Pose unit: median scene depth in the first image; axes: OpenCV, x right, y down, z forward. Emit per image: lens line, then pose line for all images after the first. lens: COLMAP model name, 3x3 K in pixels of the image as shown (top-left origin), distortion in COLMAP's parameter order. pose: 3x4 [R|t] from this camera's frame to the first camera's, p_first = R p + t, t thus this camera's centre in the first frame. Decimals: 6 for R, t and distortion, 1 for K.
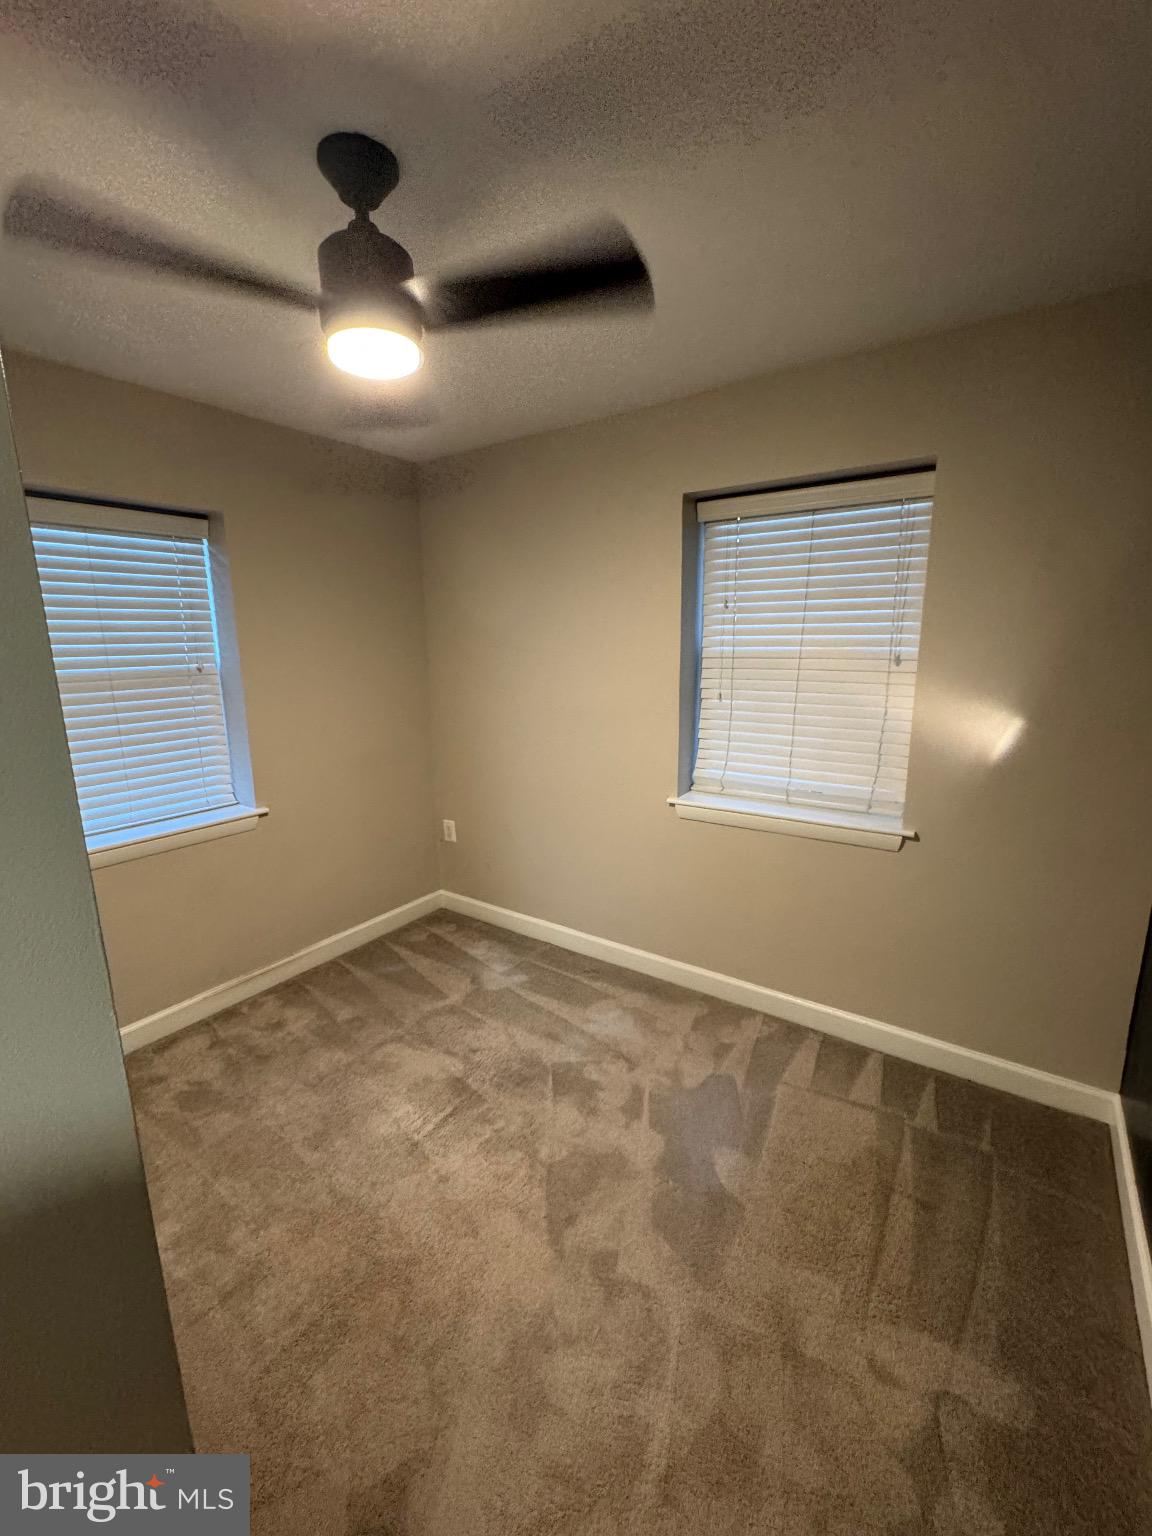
lens RADIAL K [[635.9, 0, 571.0], [0, 635.9, 769.2], [0, 0, 1]] dist [-0.001755, 0.000324]
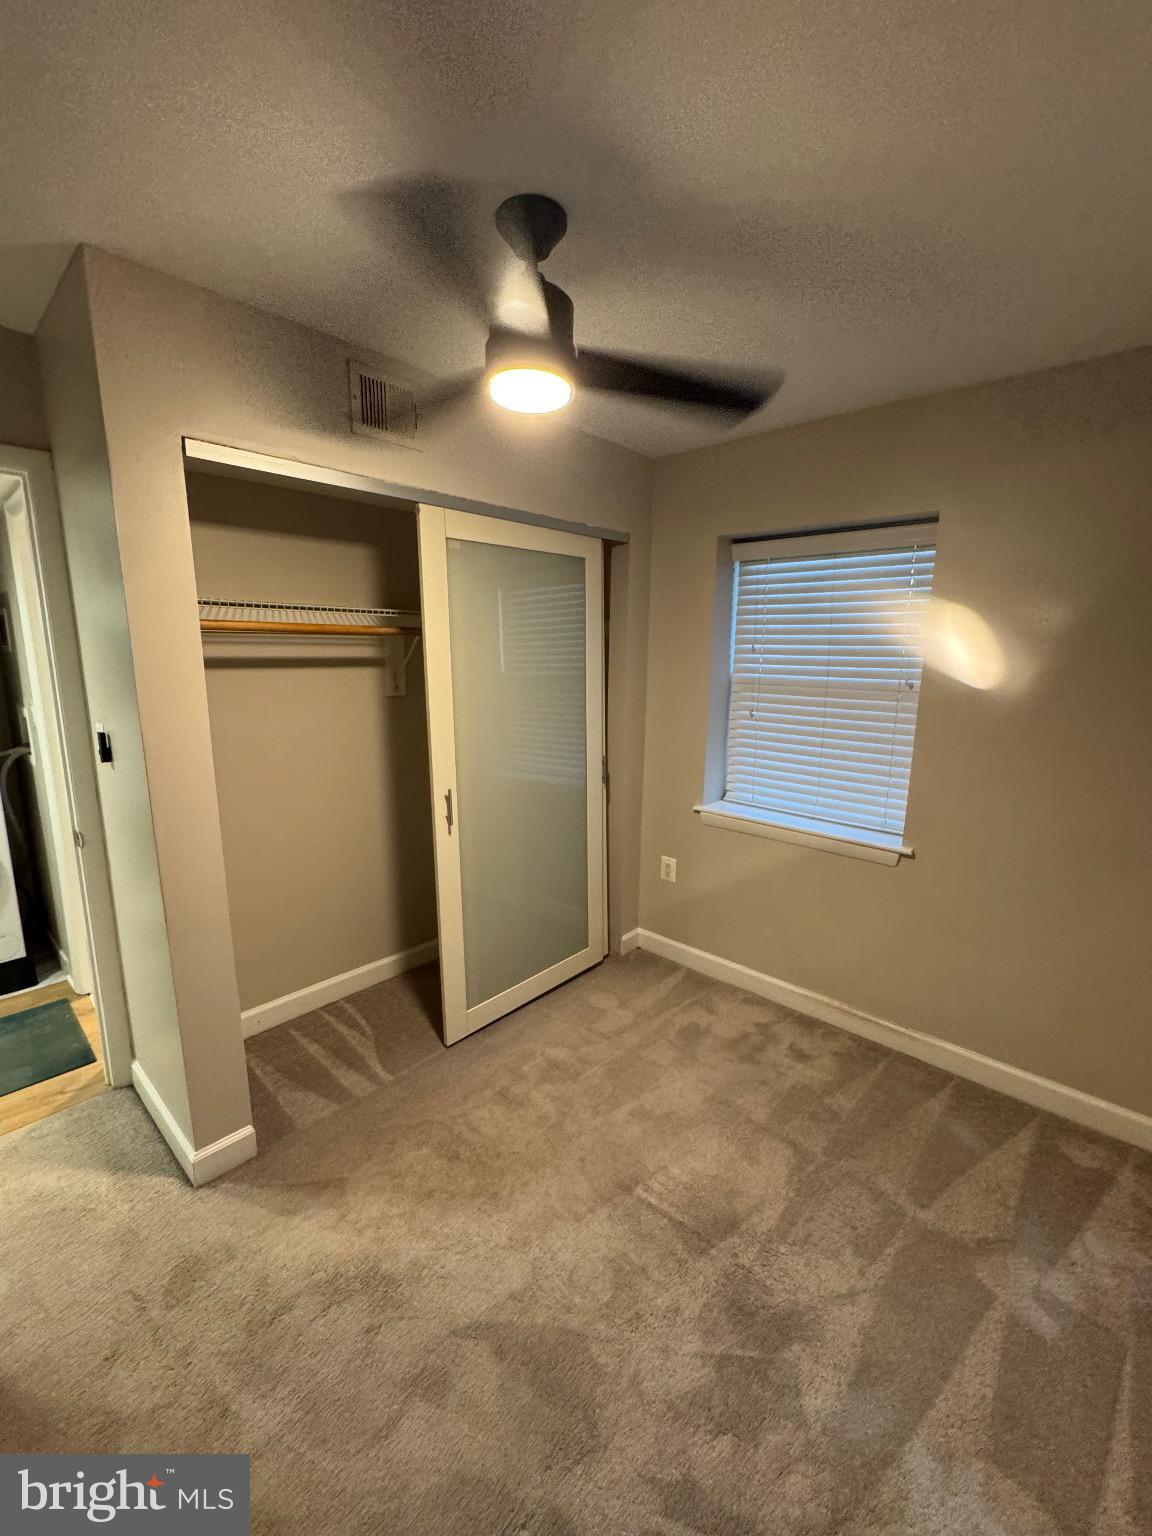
lens RADIAL K [[636.9, 0, 577.3], [0, 636.9, 767.2], [0, 0, 1]] dist [-0.003486, 0.000049]
pose [[-0.124397, 0.190421, -0.973789, 0.437158], [-0.213130, 0.953377, 0.213656, -0.146826], [0.969072, 0.234122, -0.078013, 0.664100]]
